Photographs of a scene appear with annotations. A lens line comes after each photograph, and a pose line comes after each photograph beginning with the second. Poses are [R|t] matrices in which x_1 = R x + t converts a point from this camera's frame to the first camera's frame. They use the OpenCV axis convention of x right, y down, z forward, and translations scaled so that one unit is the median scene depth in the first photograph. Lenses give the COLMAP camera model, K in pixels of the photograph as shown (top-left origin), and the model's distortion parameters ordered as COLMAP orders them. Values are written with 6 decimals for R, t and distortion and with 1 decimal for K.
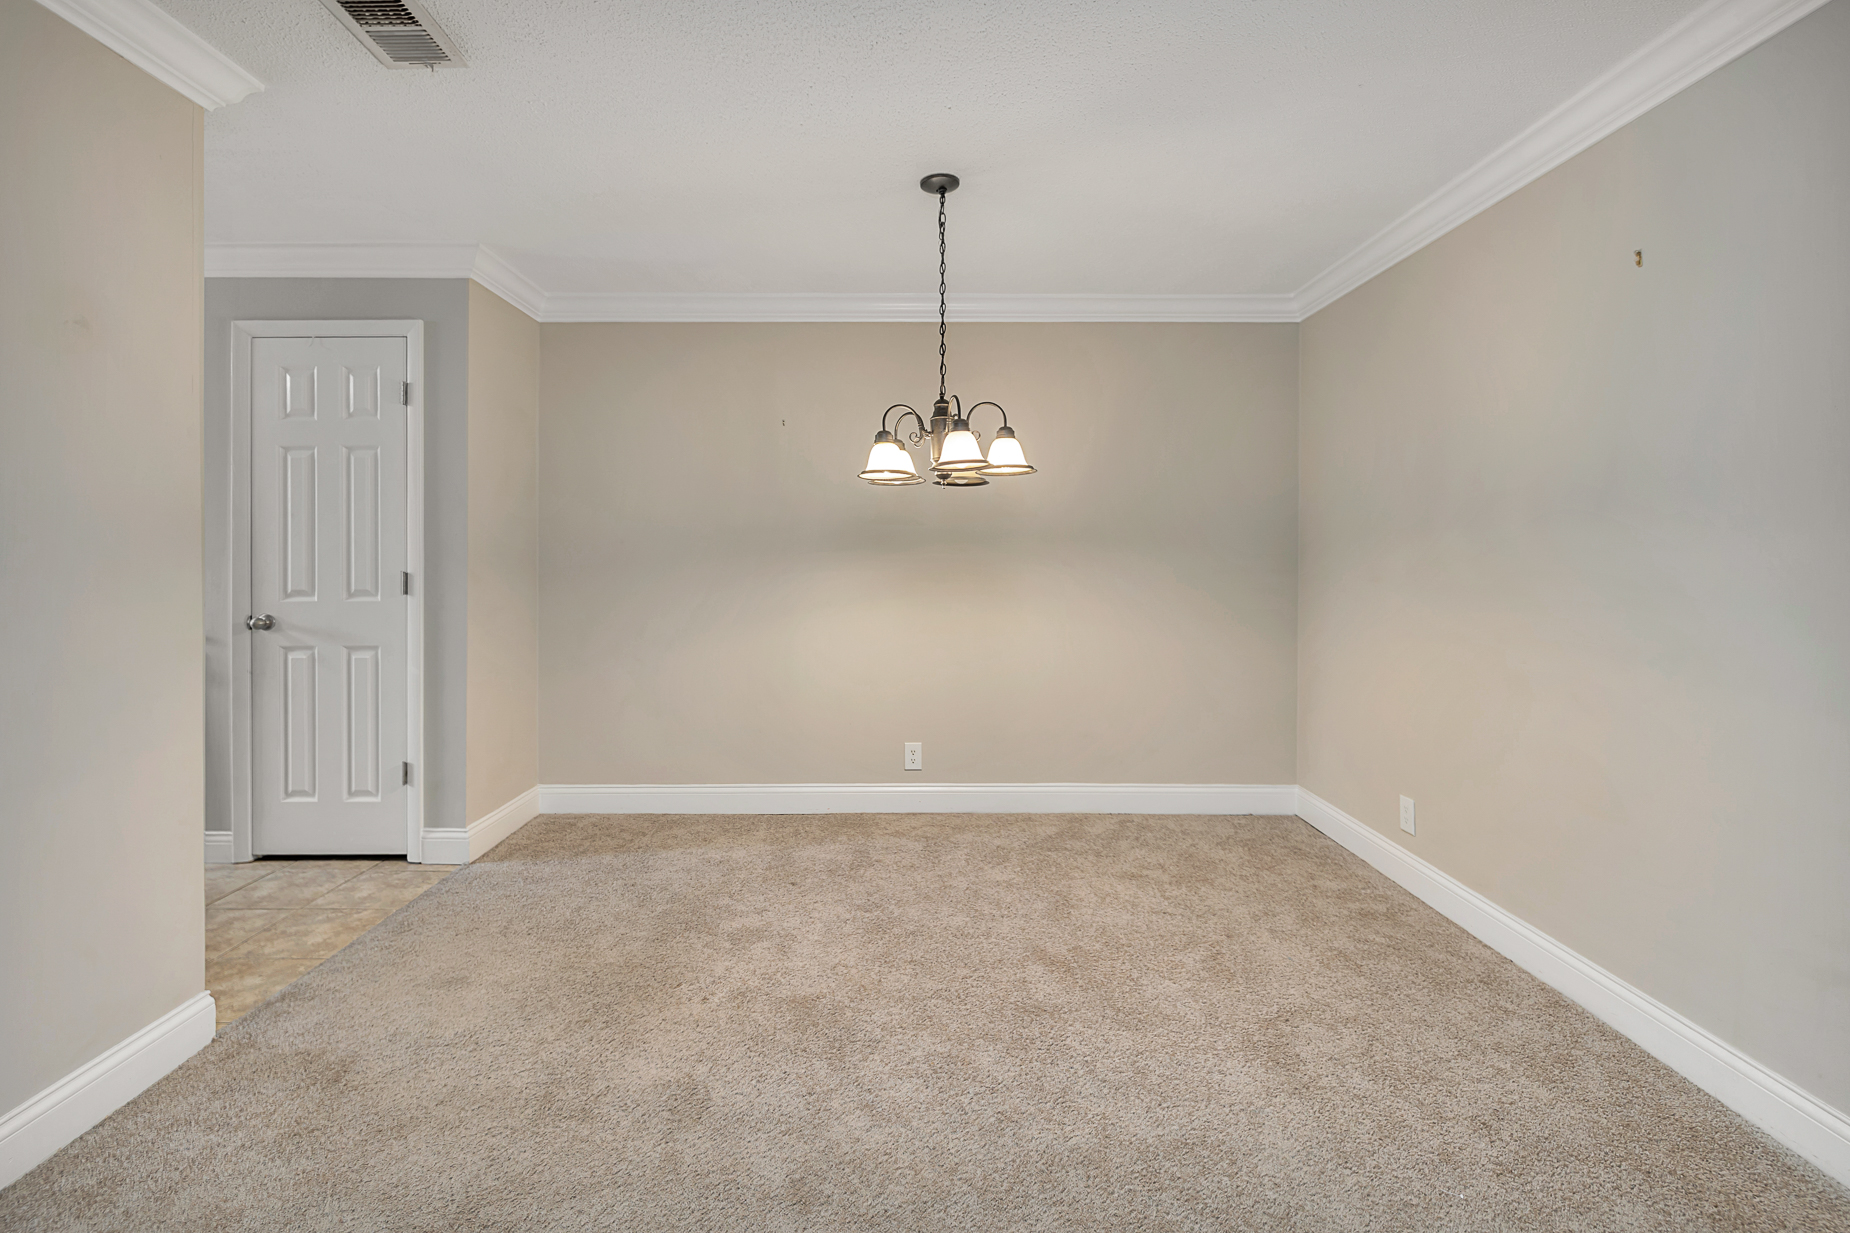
lens RADIAL K [[803.5, 0, 910.5], [0, 803.5, 546.5], [0, 0, 1]] dist [-0.001427, -0.000257]
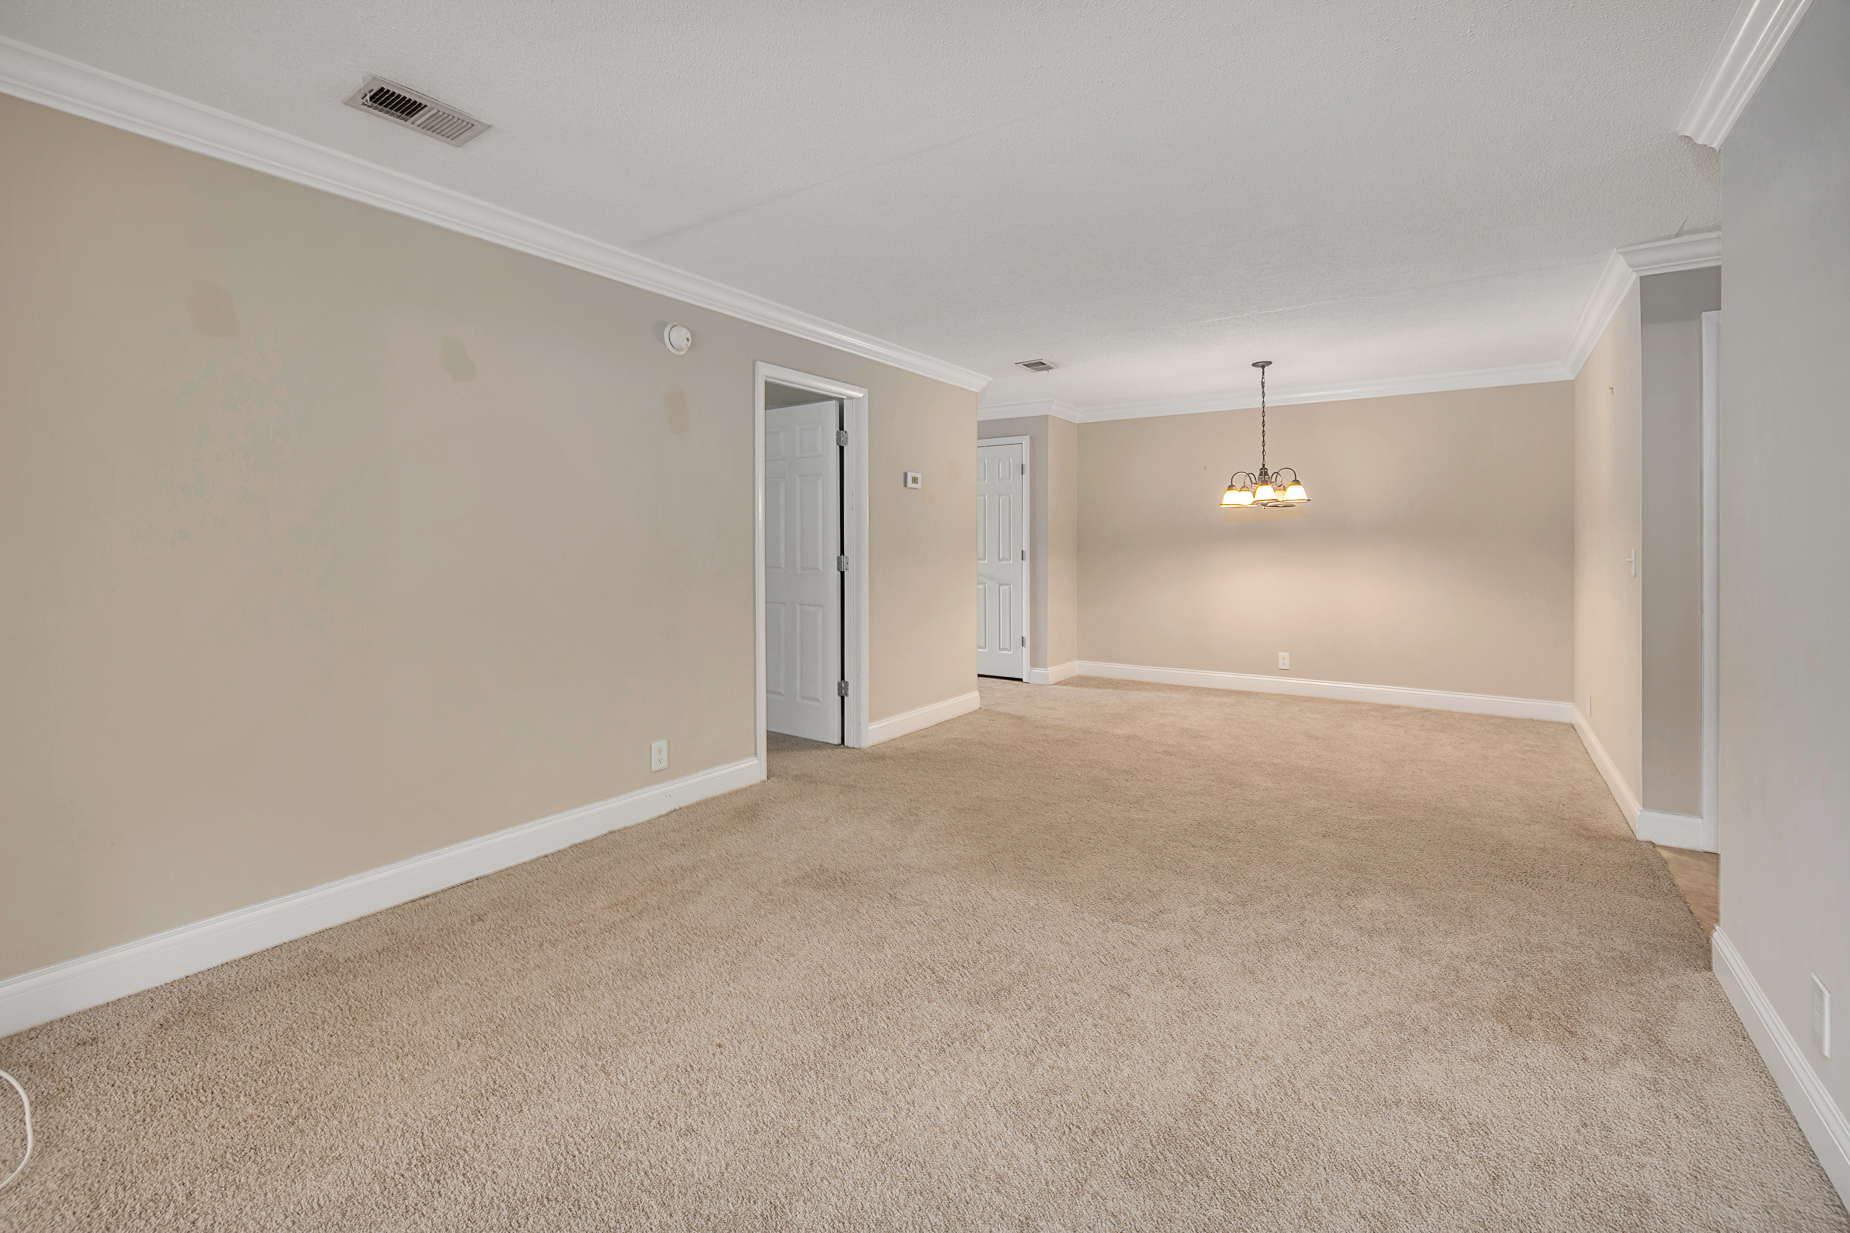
lens RADIAL K [[803.5, 0, 910.5], [0, 803.5, 546.5], [0, 0, 1]] dist [-0.001427, -0.000257]
pose [[0.813773, 0.004028, -0.581168, 0.401949], [0.006012, 0.999864, 0.015349, -0.013859], [0.581151, -0.015984, 0.813639, -0.968842]]
